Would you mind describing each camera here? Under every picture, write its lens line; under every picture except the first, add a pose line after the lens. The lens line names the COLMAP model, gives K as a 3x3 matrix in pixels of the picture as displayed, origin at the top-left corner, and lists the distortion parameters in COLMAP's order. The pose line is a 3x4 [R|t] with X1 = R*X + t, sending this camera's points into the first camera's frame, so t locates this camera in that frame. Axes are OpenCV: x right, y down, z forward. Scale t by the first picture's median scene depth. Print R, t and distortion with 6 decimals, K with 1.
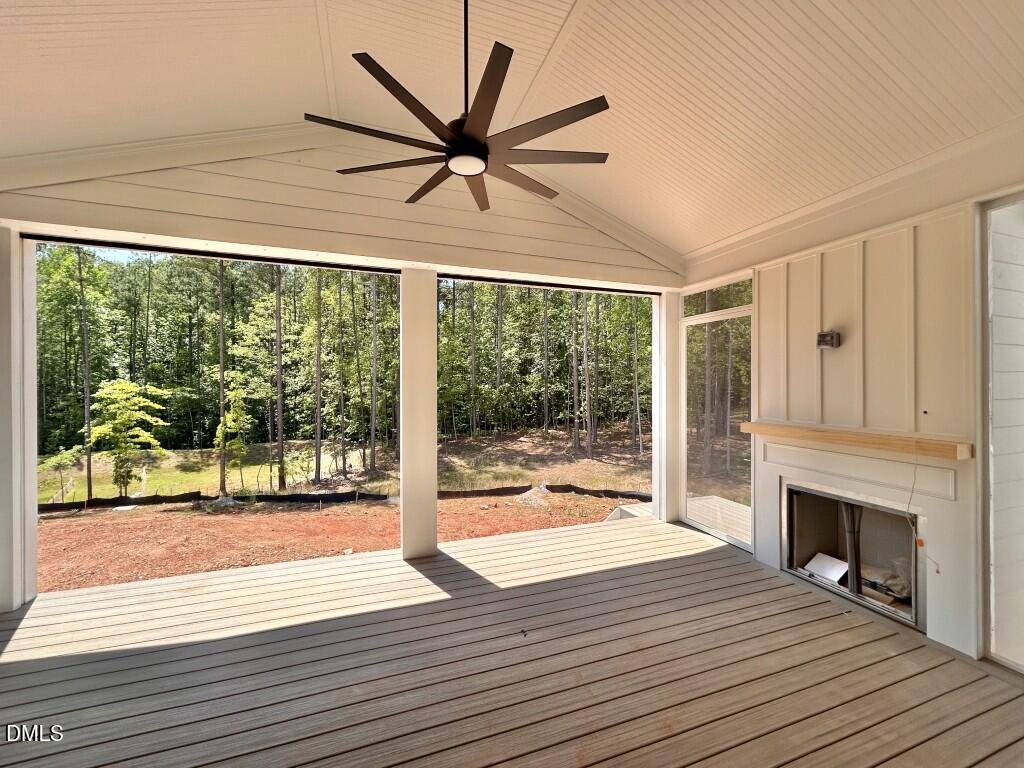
lens RADIAL K [[414.5, 0, 511.6], [0, 414.5, 380.8], [0, 0, 1]] dist [0.003359, 0.000292]
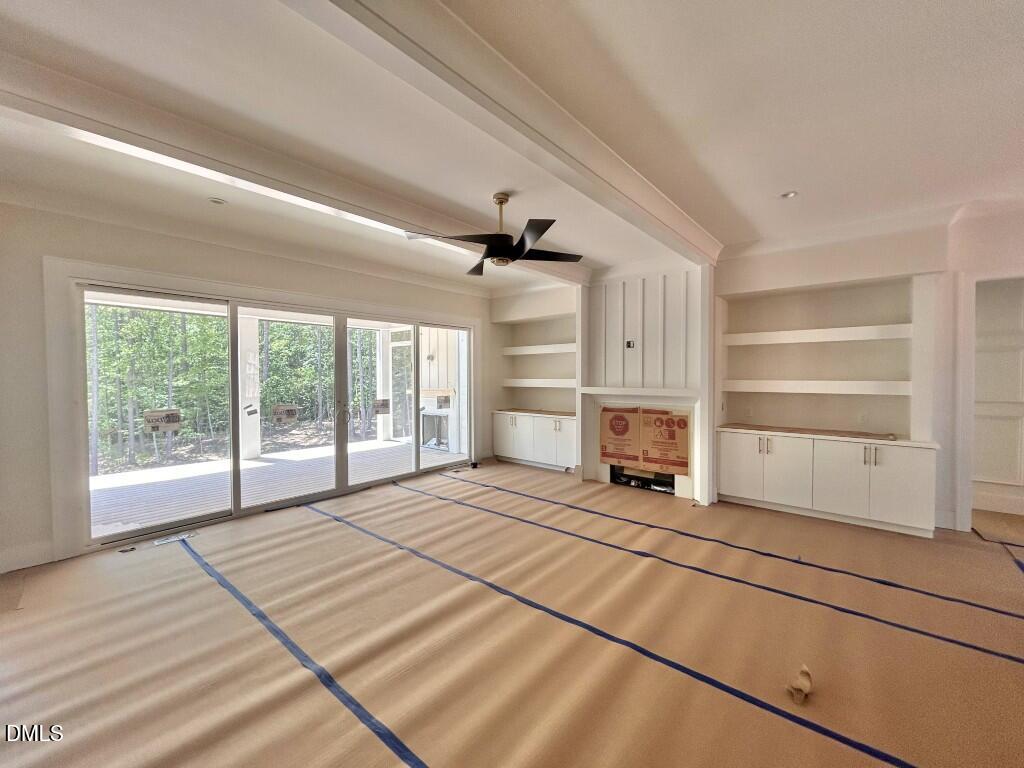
lens RADIAL K [[414.5, 0, 508.8], [0, 414.5, 382.7], [0, 0, 1]] dist [0.003359, 0.000292]
pose [[0.872751, -0.009803, 0.488067, -0.010126], [-0.000447, 0.999782, 0.020880, 0.000837], [-0.488166, -0.018441, 0.872556, -0.128021]]
